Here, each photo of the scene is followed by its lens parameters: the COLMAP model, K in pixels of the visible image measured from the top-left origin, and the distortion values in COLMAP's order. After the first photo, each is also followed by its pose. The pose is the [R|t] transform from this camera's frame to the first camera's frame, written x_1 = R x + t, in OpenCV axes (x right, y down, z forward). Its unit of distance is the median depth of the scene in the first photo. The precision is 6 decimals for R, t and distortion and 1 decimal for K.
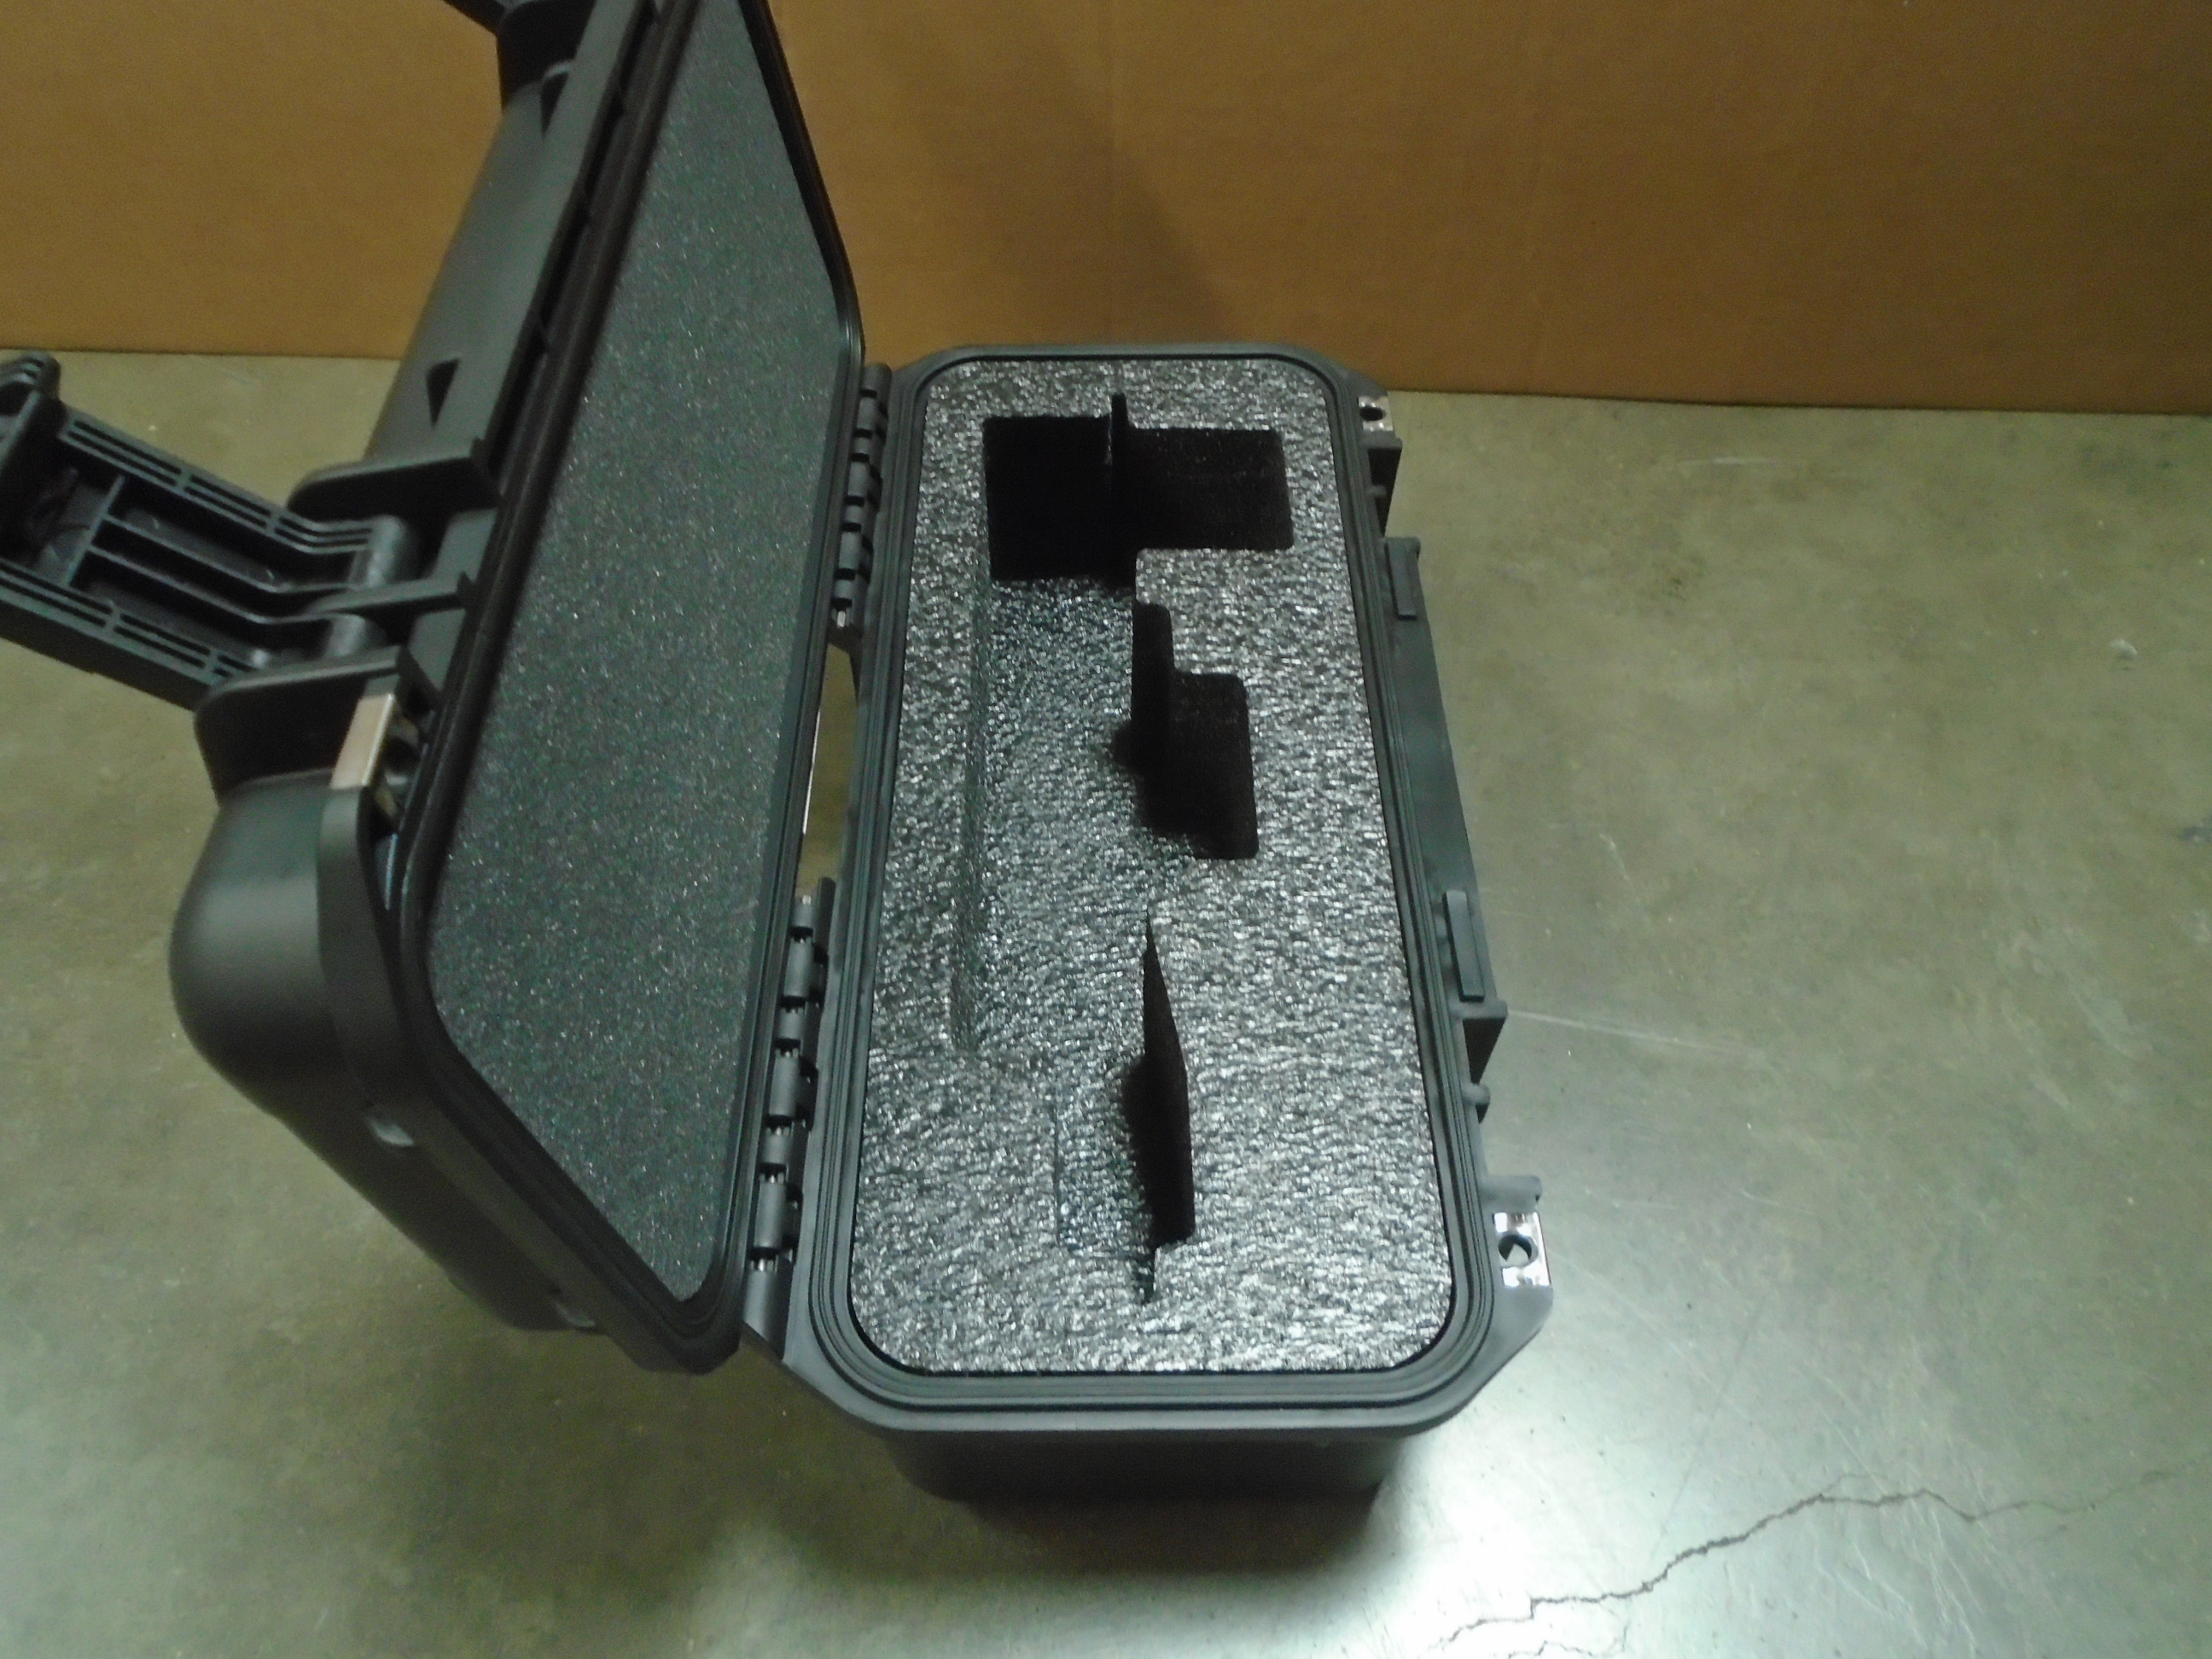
lens RADIAL K [[1699.0, 0, 1106.0], [0, 1699.0, 829.5], [0, 0, 1]] dist [0.000459, -0.005870]
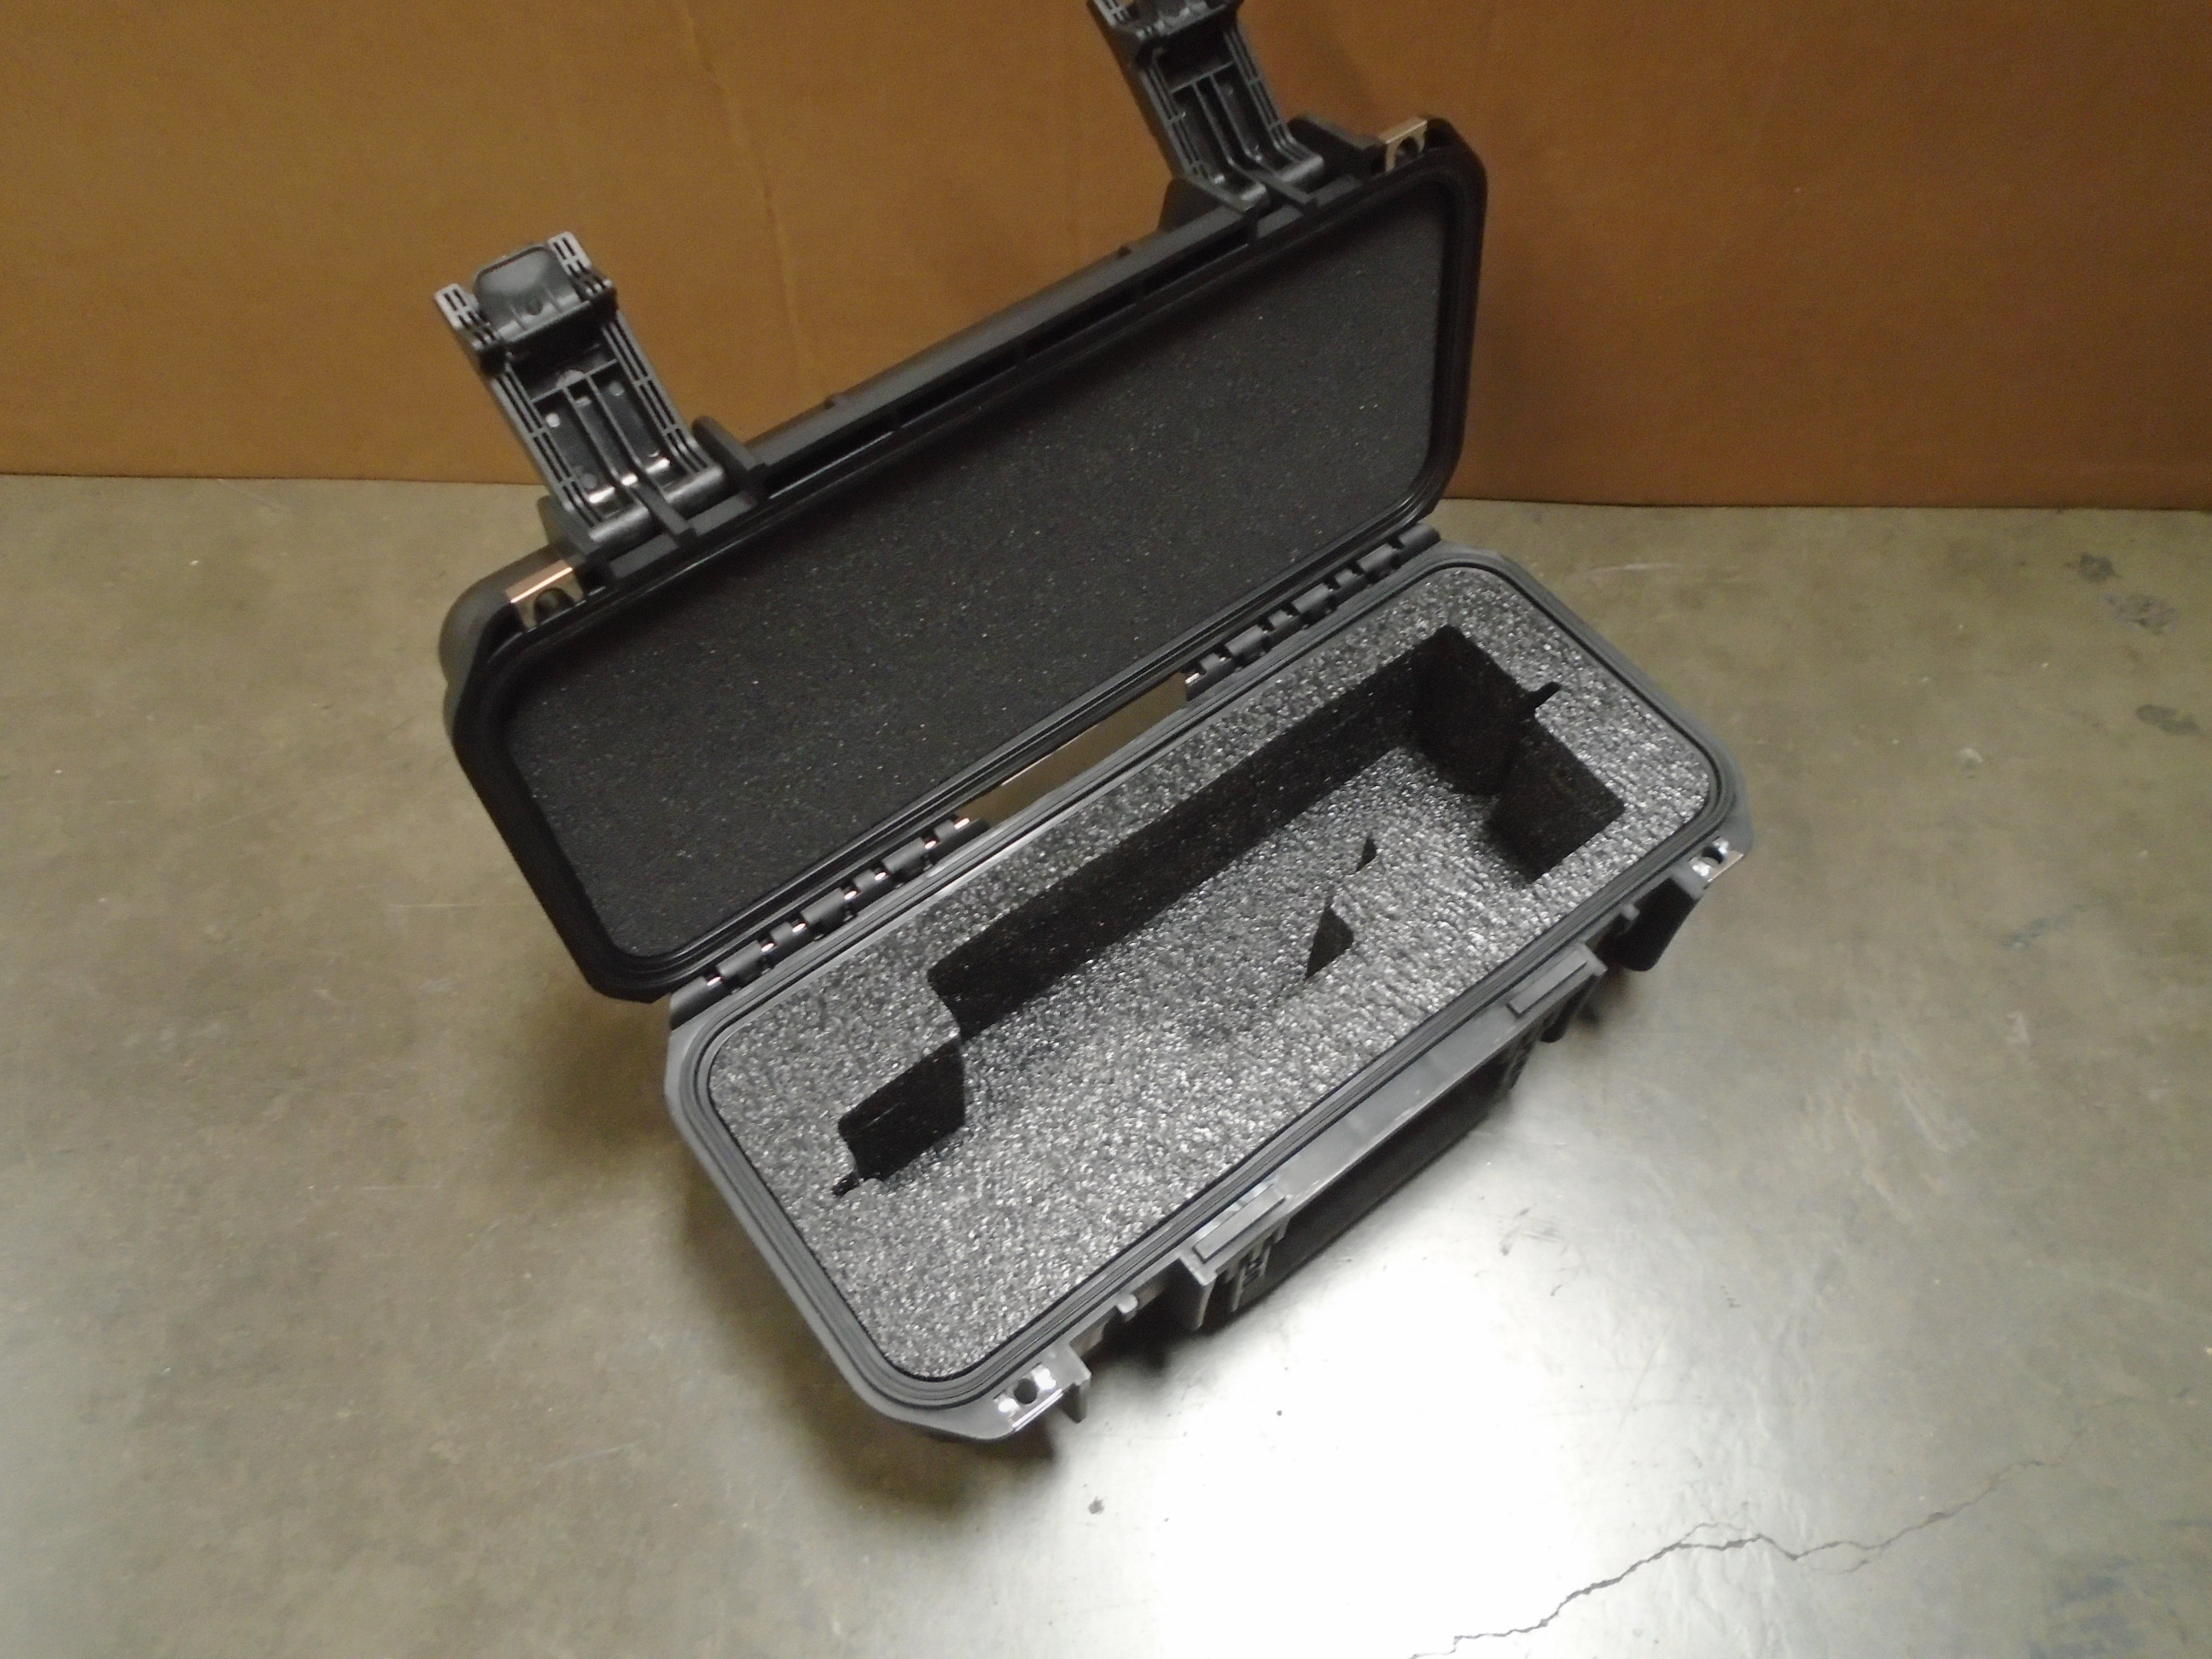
lens RADIAL K [[1699.0, 0, 1106.0], [0, 1699.0, 829.5], [0, 0, 1]] dist [0.000459, -0.005870]
pose [[0.999066, -0.027639, 0.033228, -0.033926], [0.023185, 0.991545, 0.127672, -0.278223], [-0.036475, -0.126782, 0.991260, -0.162675]]
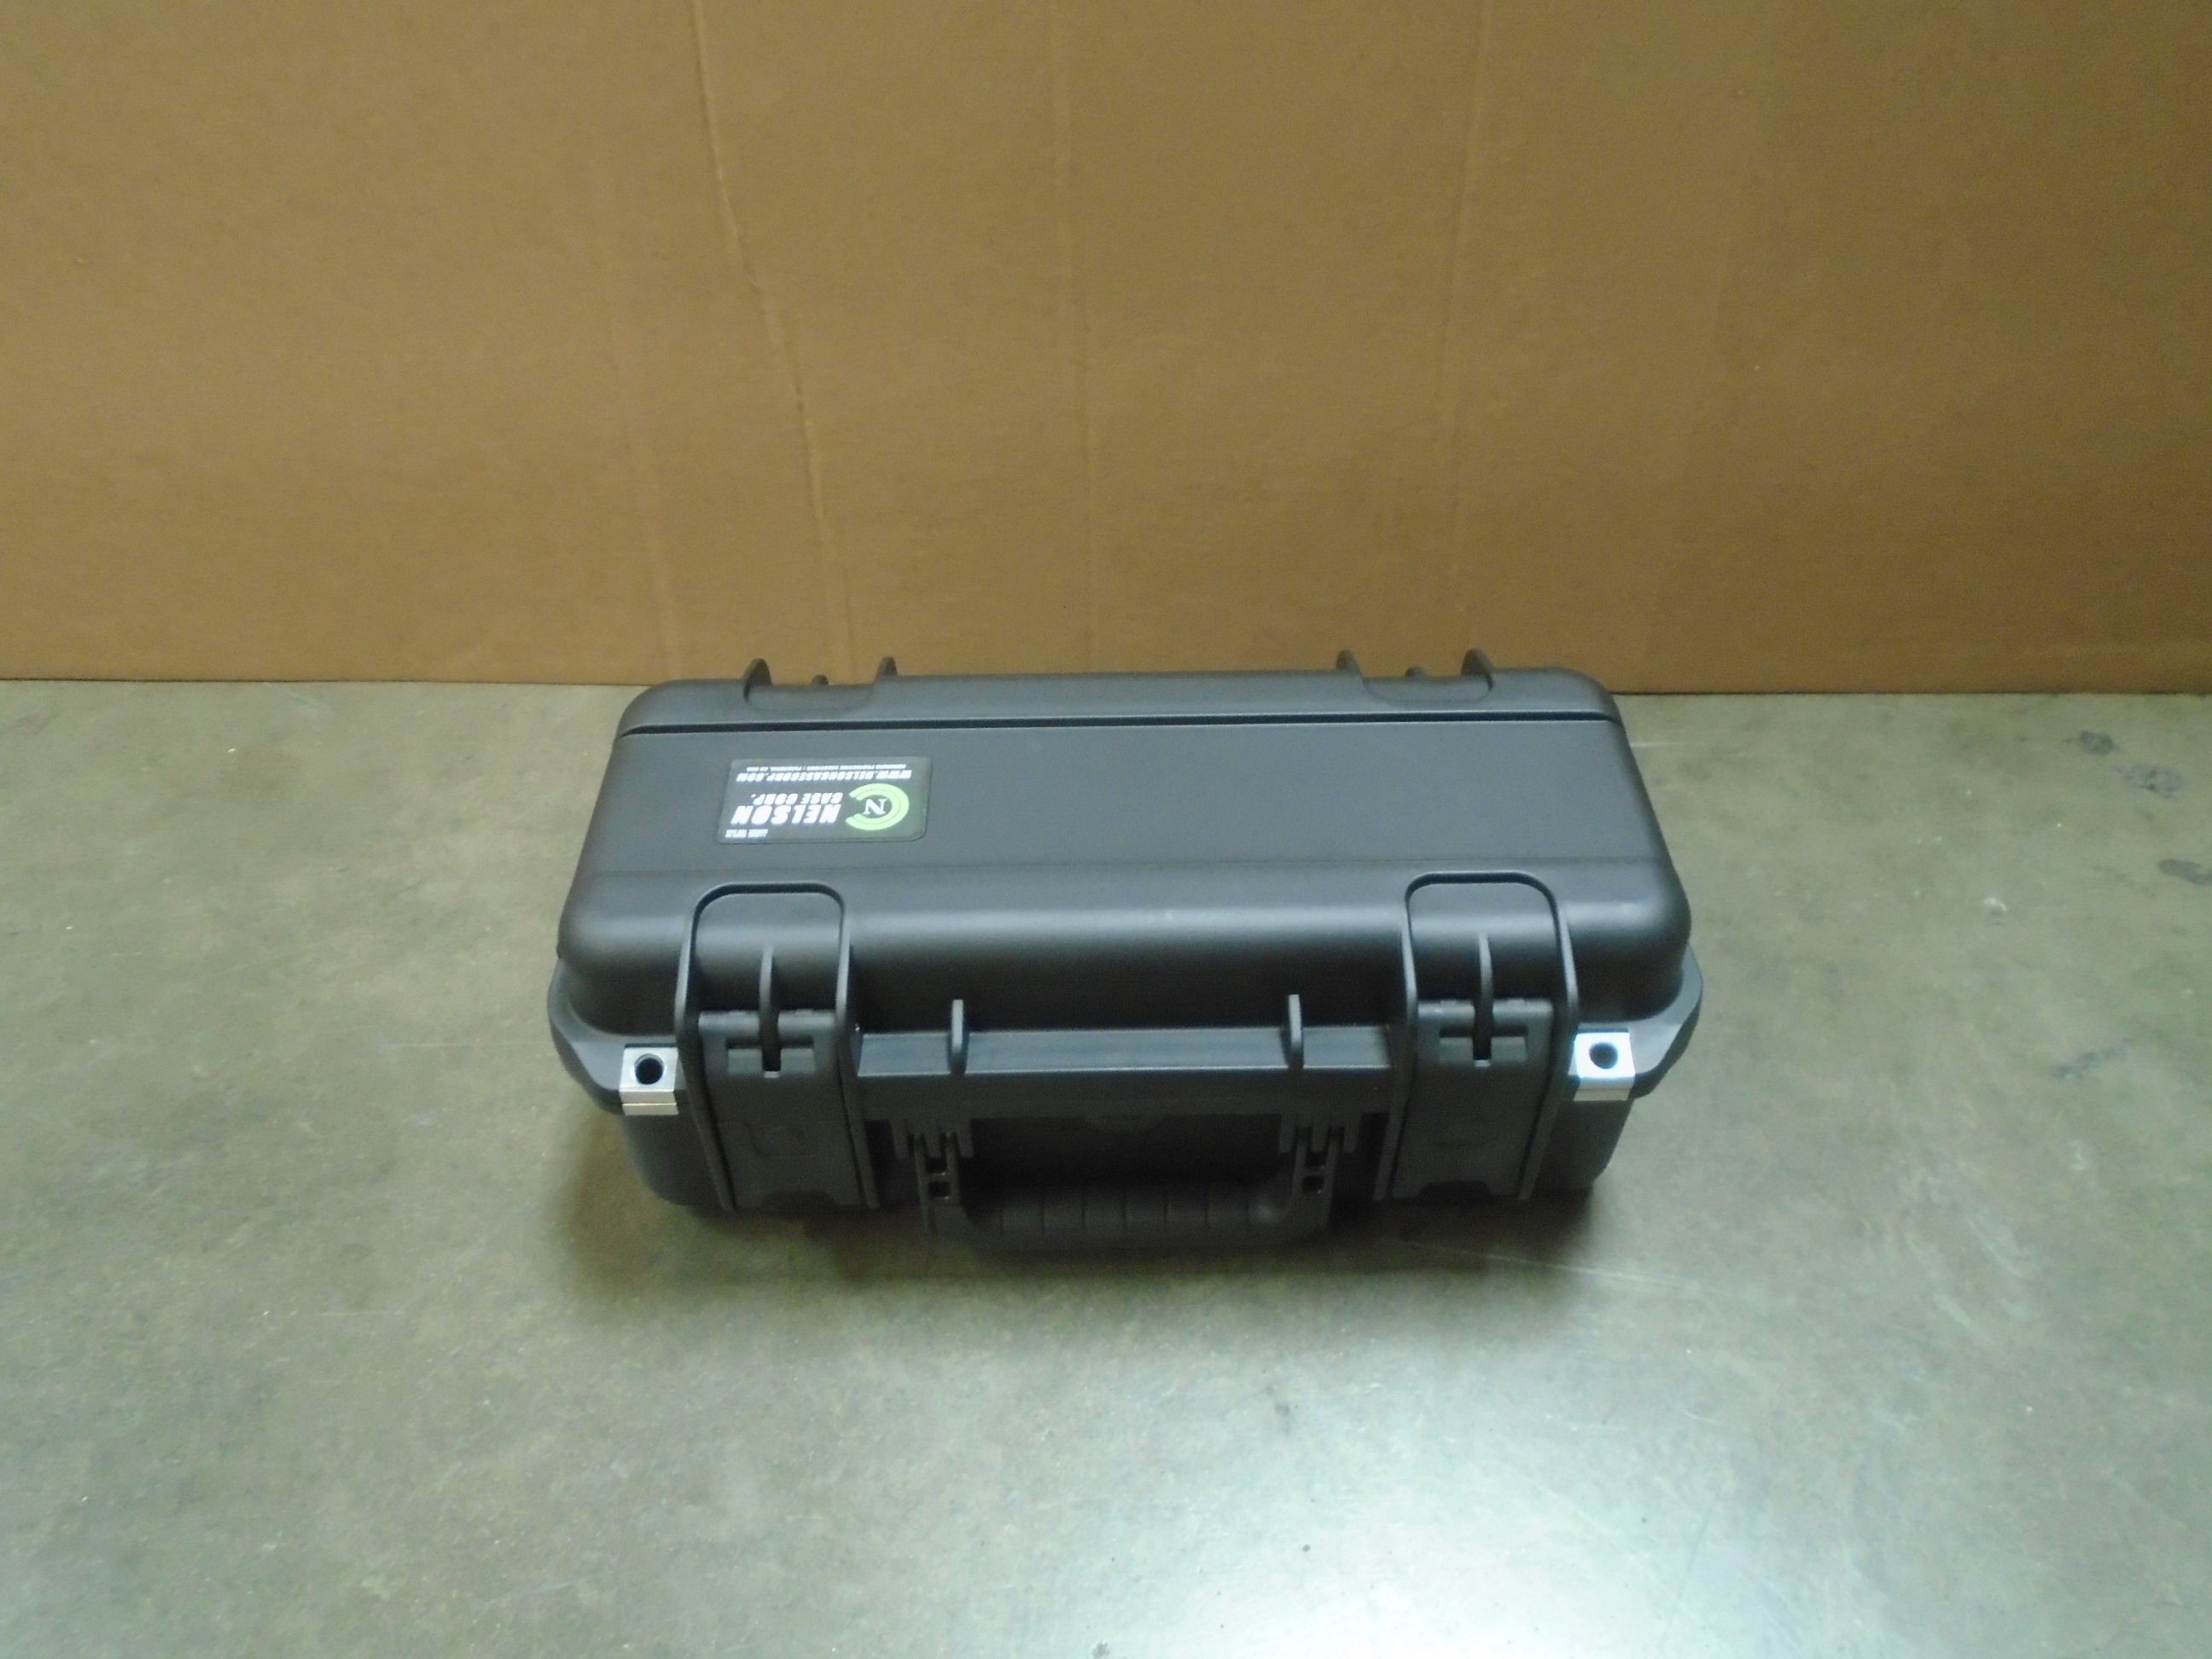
lens RADIAL K [[1699.0, 0, 1106.0], [0, 1699.0, 829.5], [0, 0, 1]] dist [0.000459, -0.005870]
pose [[0.999434, -0.026399, 0.020871, -0.019931], [0.028963, 0.990557, -0.134005, -0.028152], [-0.017137, 0.134533, 0.990761, -0.152516]]
